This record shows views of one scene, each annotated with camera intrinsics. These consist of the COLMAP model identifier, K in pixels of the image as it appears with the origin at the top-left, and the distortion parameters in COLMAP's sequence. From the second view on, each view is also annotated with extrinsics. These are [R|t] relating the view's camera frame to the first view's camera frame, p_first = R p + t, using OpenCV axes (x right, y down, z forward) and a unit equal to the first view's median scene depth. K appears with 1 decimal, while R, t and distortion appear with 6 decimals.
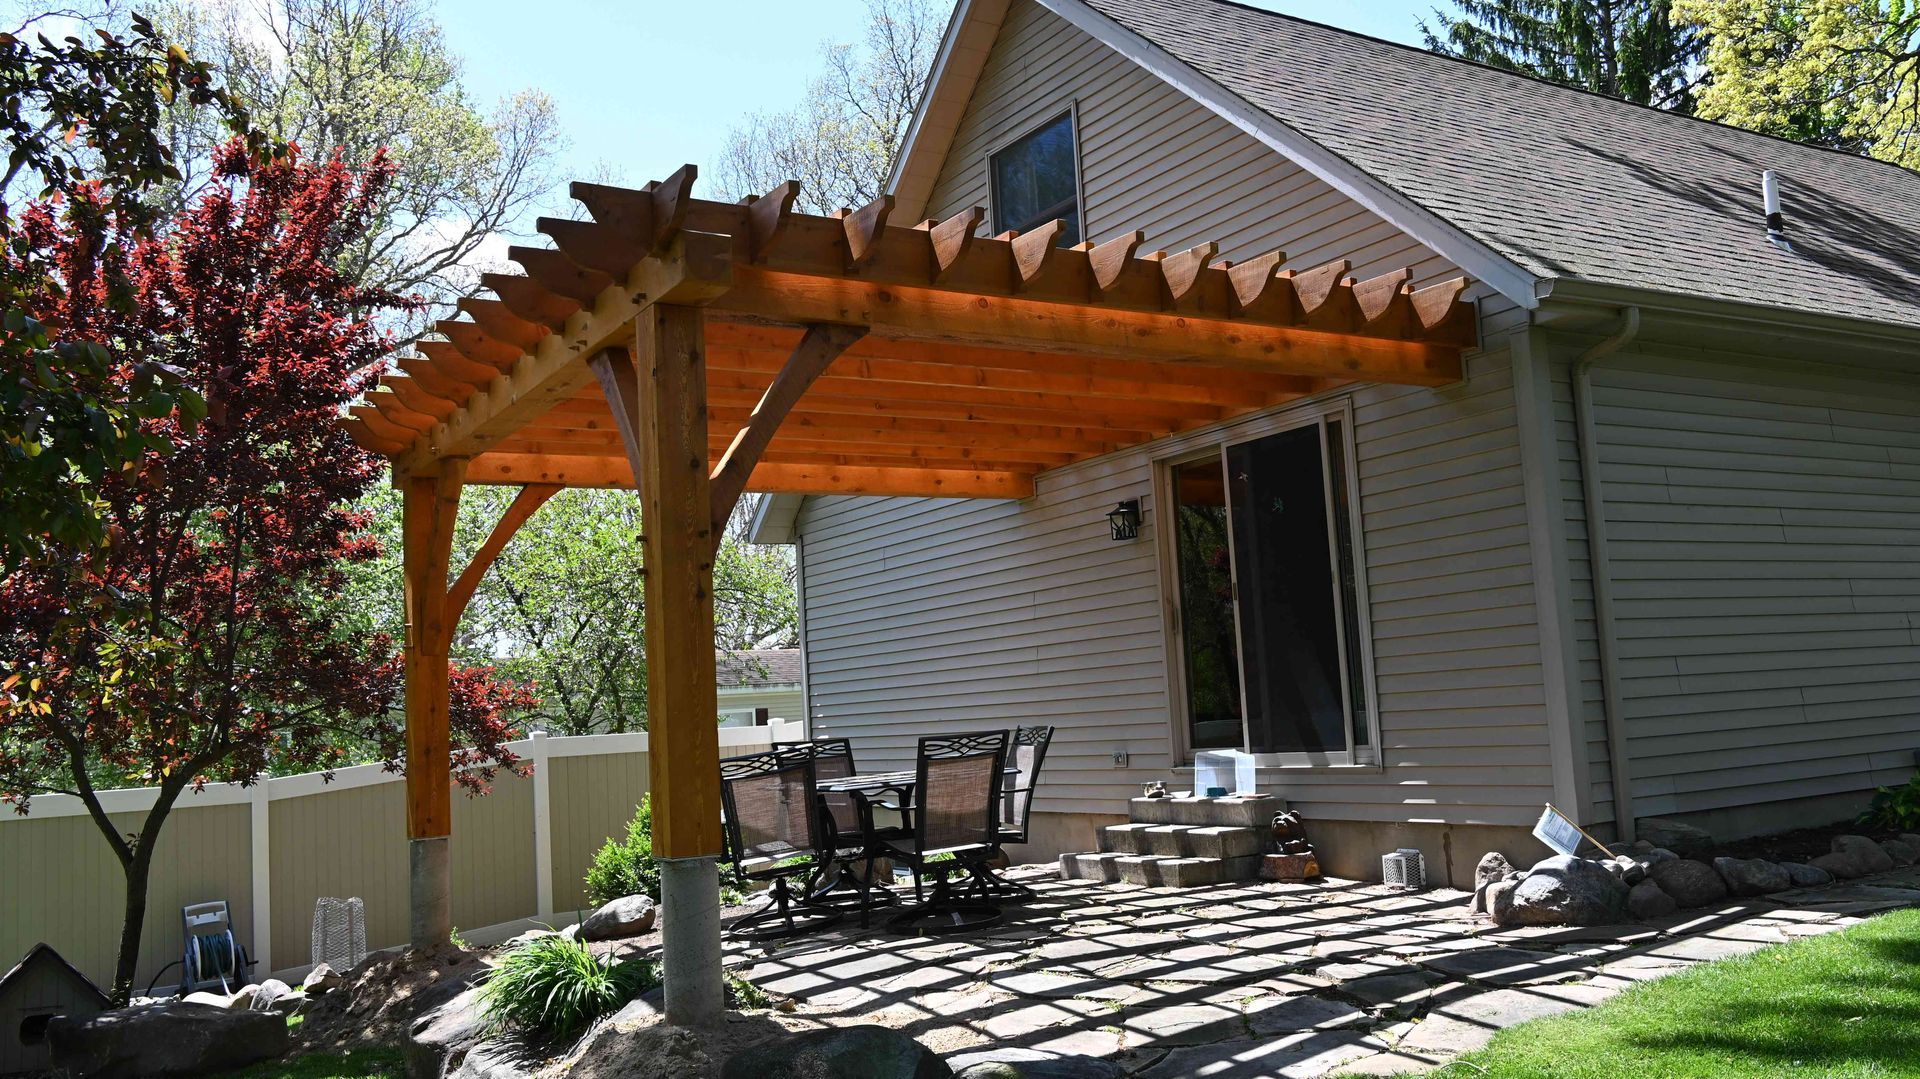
lens RADIAL K [[1599.4, 0, 960.0], [0, 1599.4, 539.5], [0, 0, 1]] dist [0.002204, -0.000993]
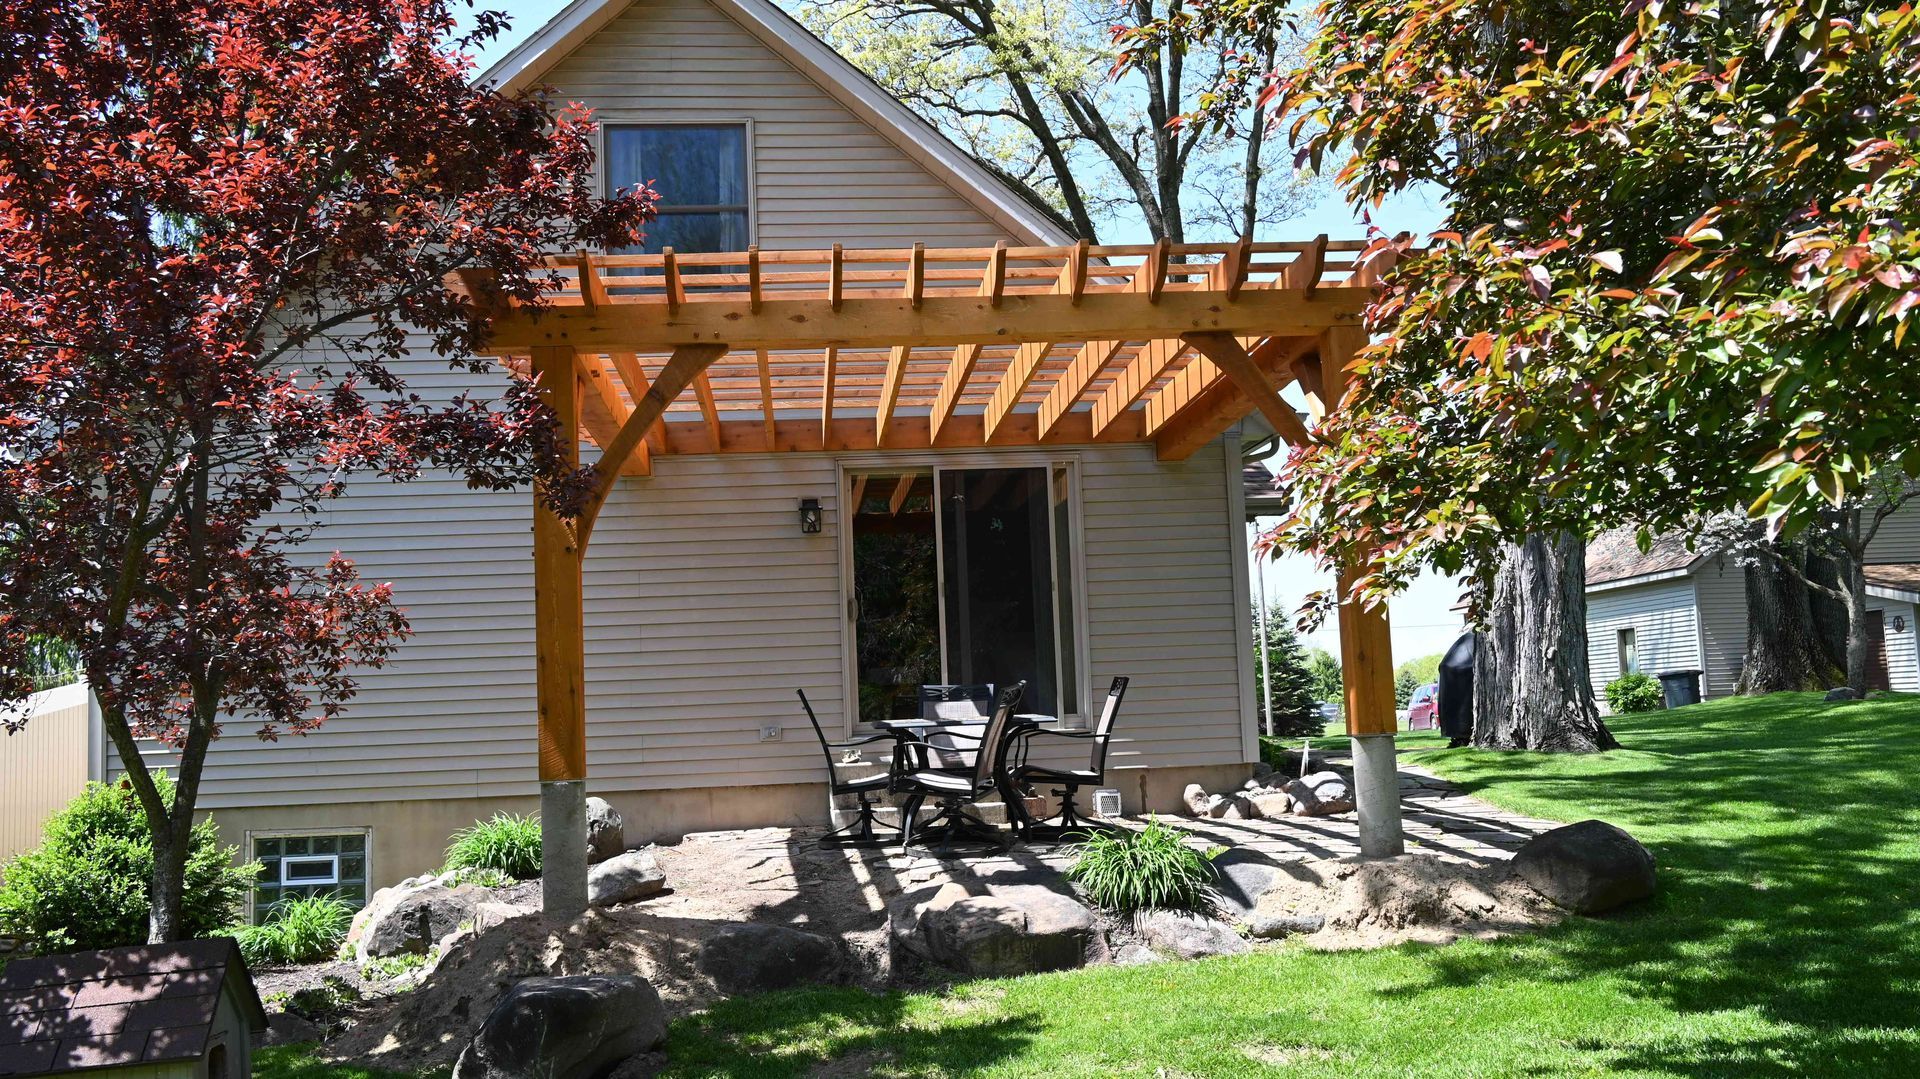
lens RADIAL K [[1599.4, 0, 960.0], [0, 1599.4, 539.5], [0, 0, 1]] dist [0.002204, -0.000993]
pose [[0.449255, 0.132021, 0.883595, -0.799903], [-0.087555, 0.990766, -0.103518, 0.106382], [-0.889103, -0.030857, 0.456666, 0.391275]]
